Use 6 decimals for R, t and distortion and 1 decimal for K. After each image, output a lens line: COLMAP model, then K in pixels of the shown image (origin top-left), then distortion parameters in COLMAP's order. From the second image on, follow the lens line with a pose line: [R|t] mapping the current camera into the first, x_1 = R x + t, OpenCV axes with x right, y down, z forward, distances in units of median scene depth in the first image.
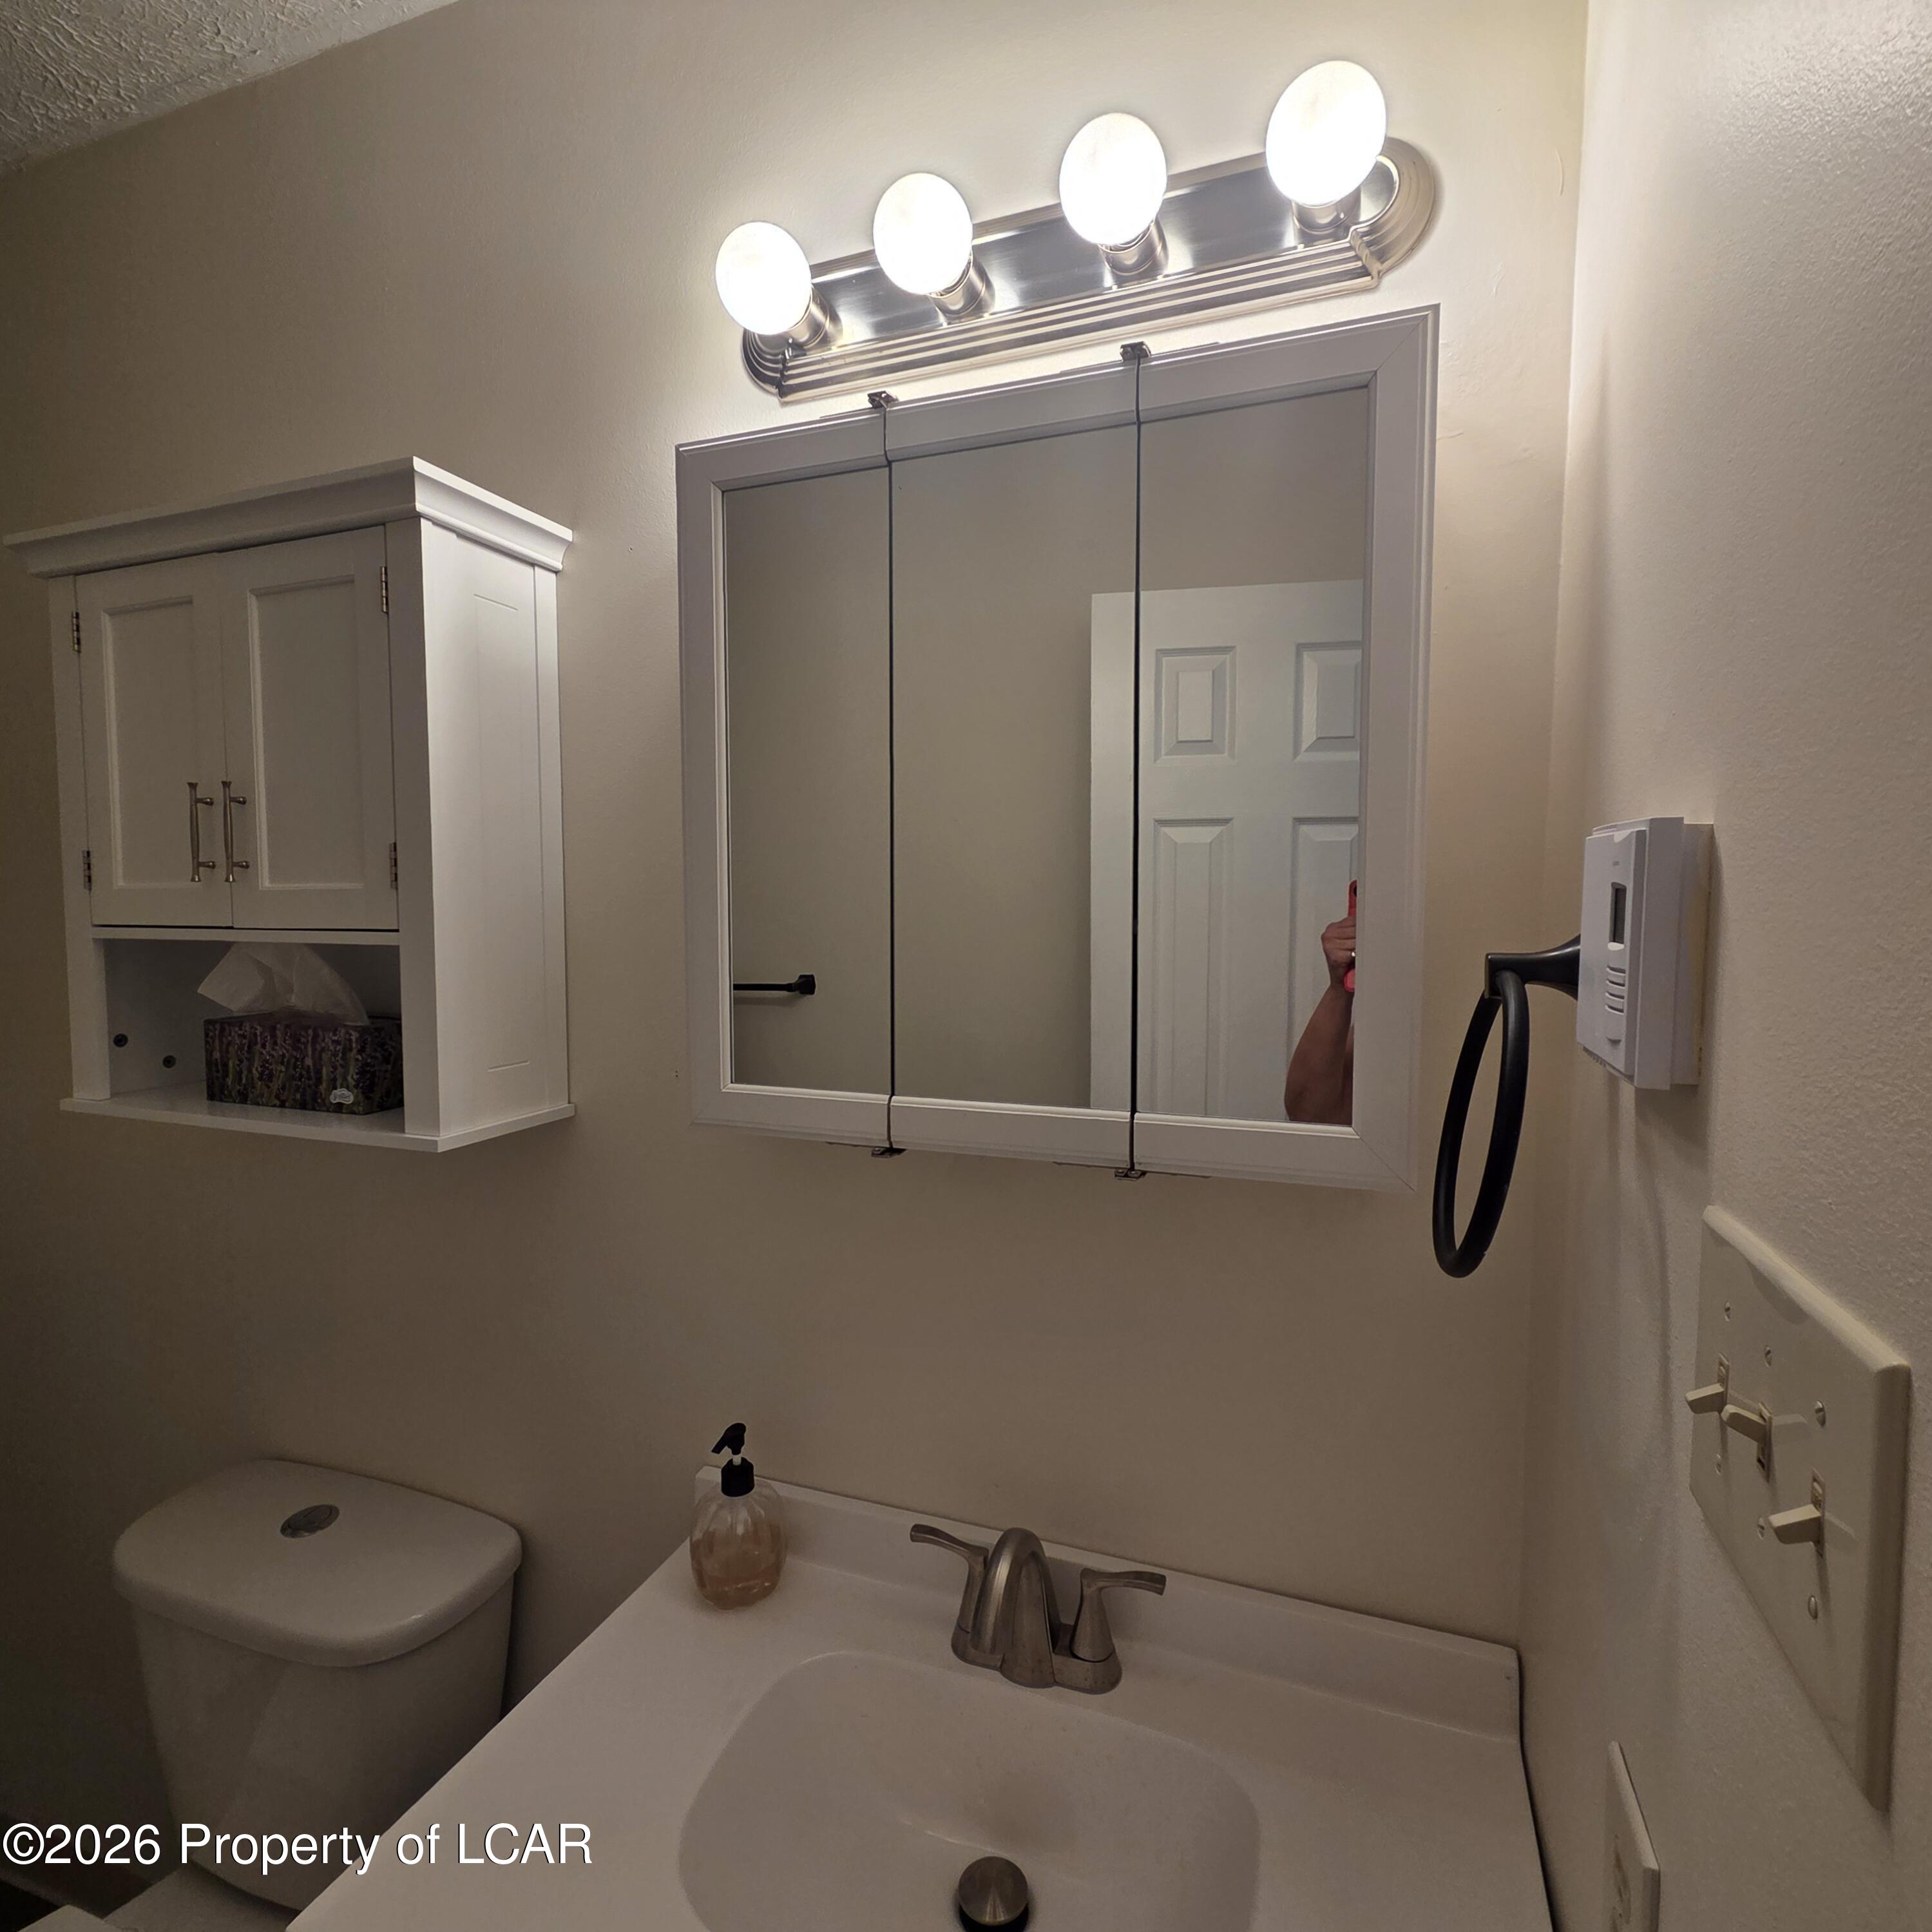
lens RADIAL K [[1056.0, 0, 957.5], [0, 1056.0, 963.5], [0, 0, 1]] dist [0.009139, -0.002049]
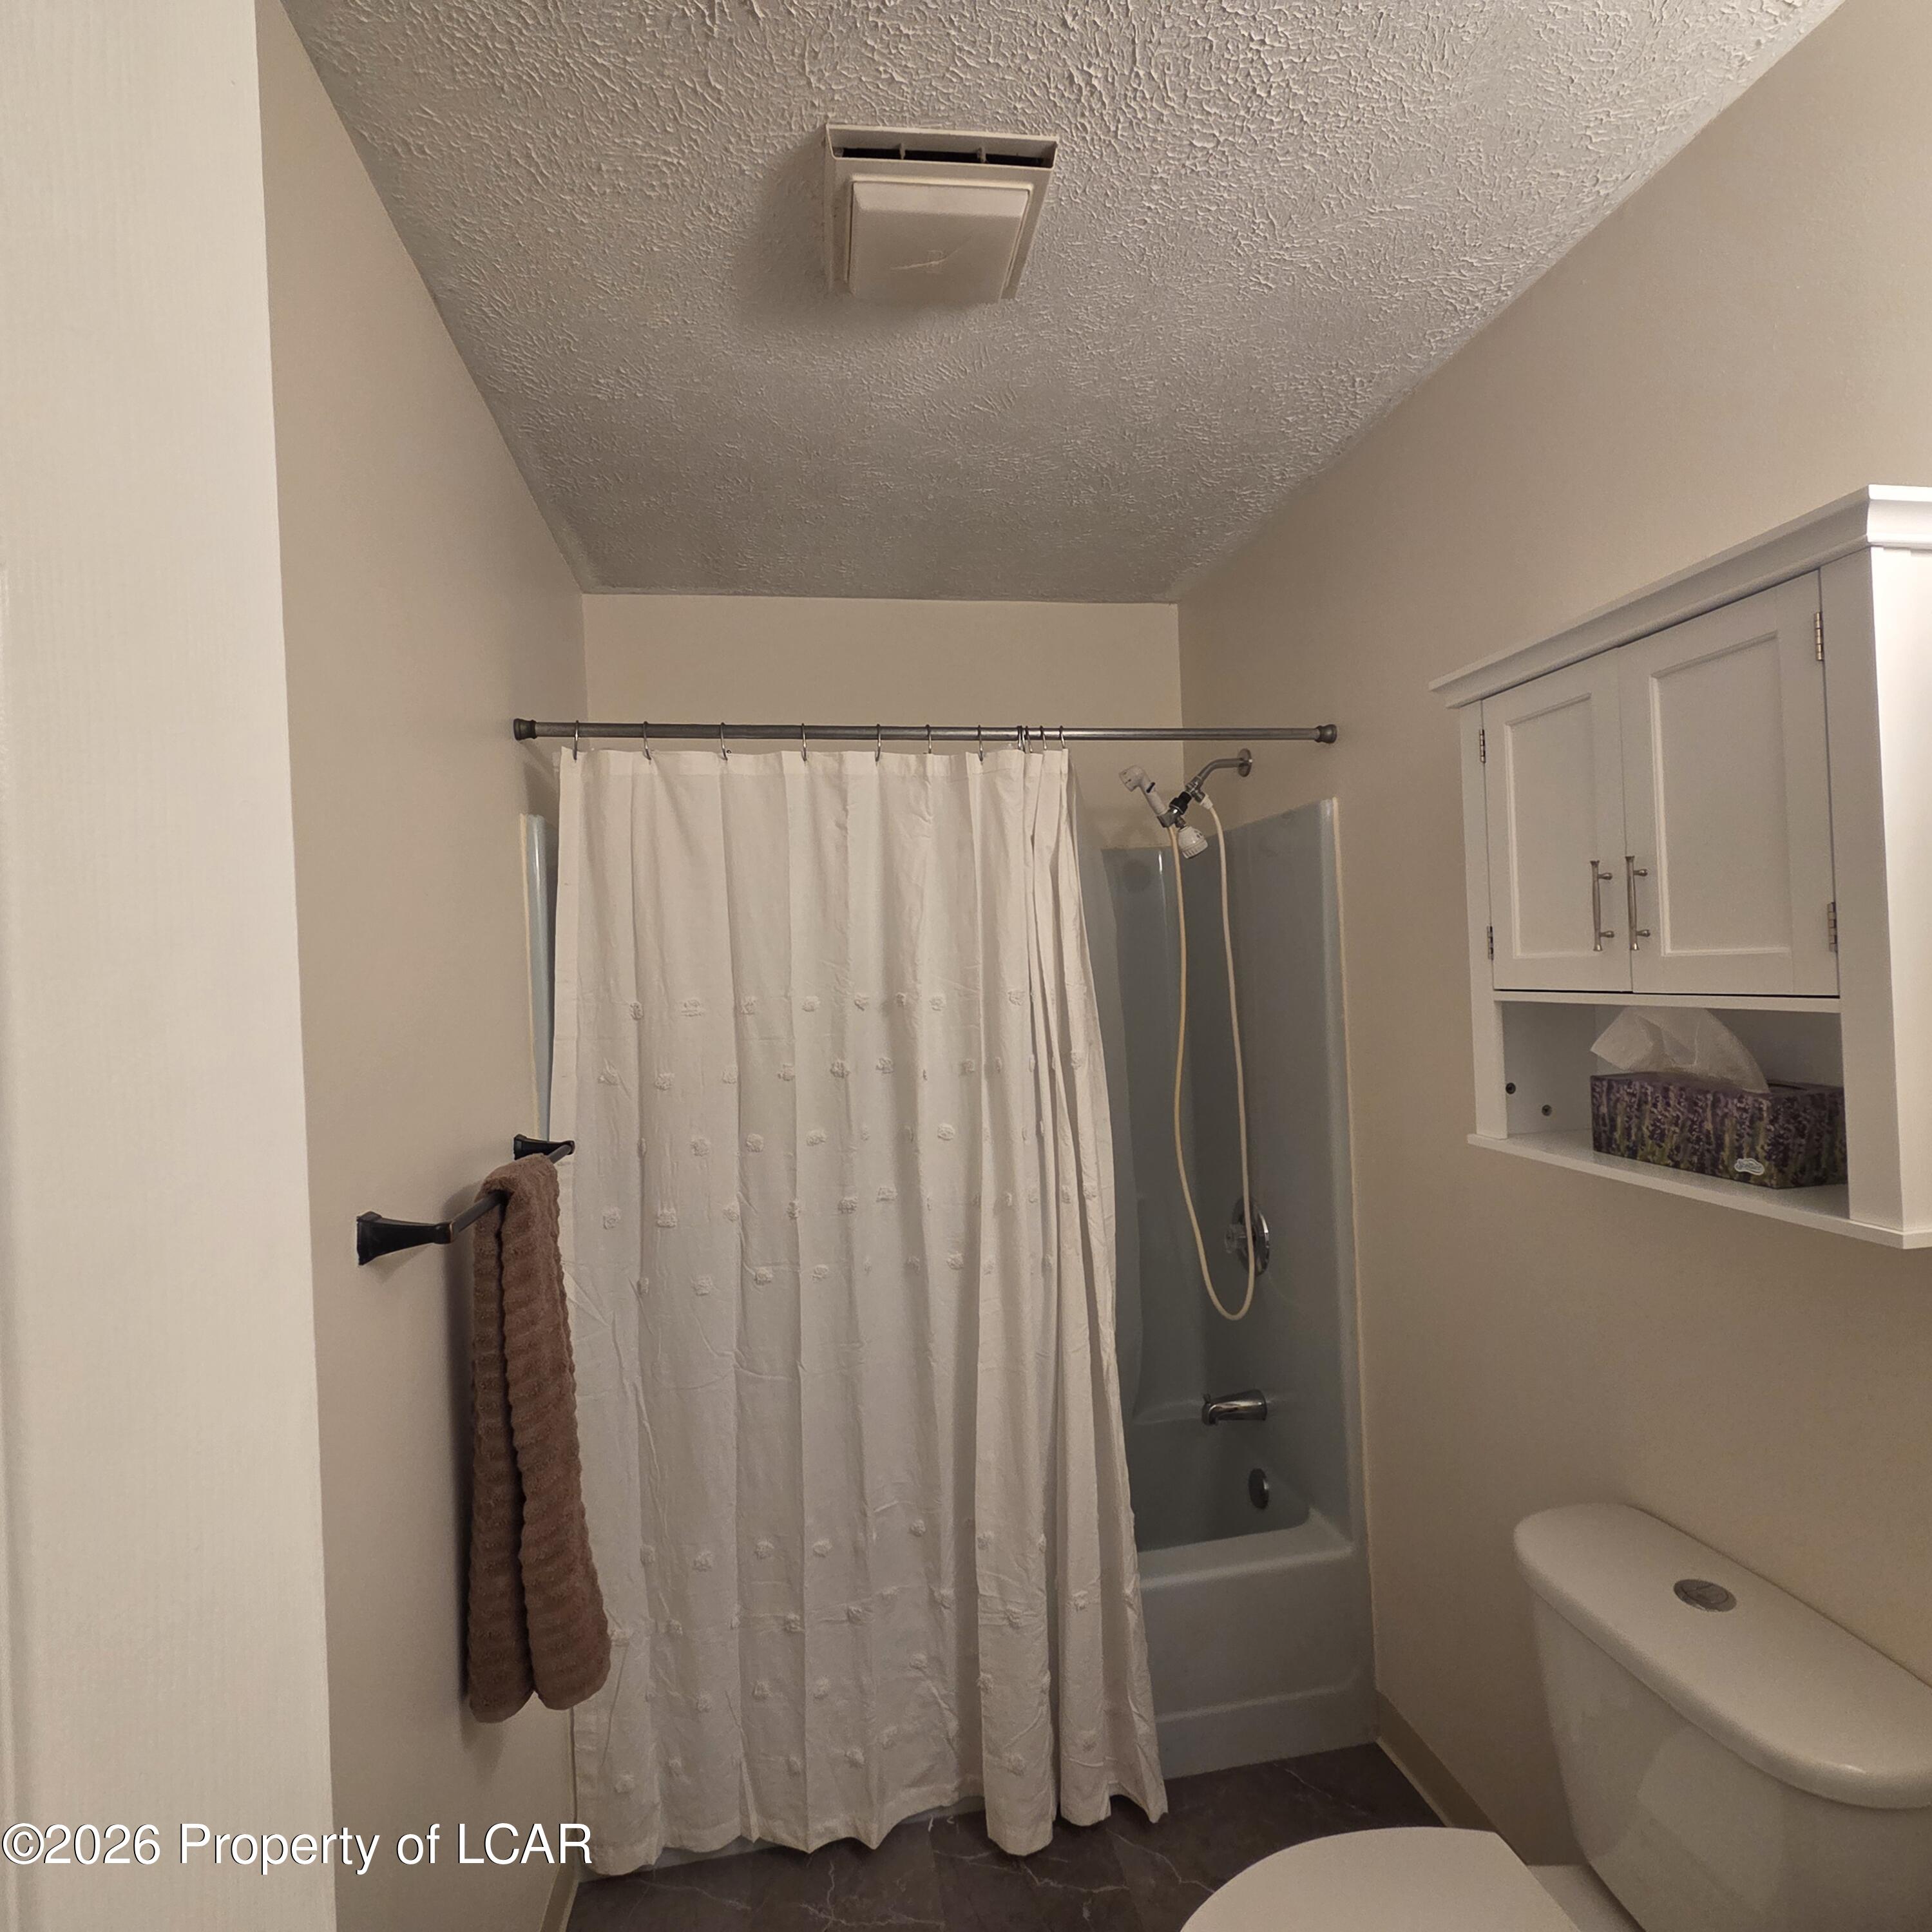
lens RADIAL K [[1056.0, 0, 957.5], [0, 1056.0, 963.5], [0, 0, 1]] dist [0.009139, -0.002049]
pose [[0.512081, -0.025587, -0.858556, -0.112591], [-0.011135, 0.999274, -0.036422, -0.015986], [0.858865, 0.028211, 0.511424, -0.120317]]
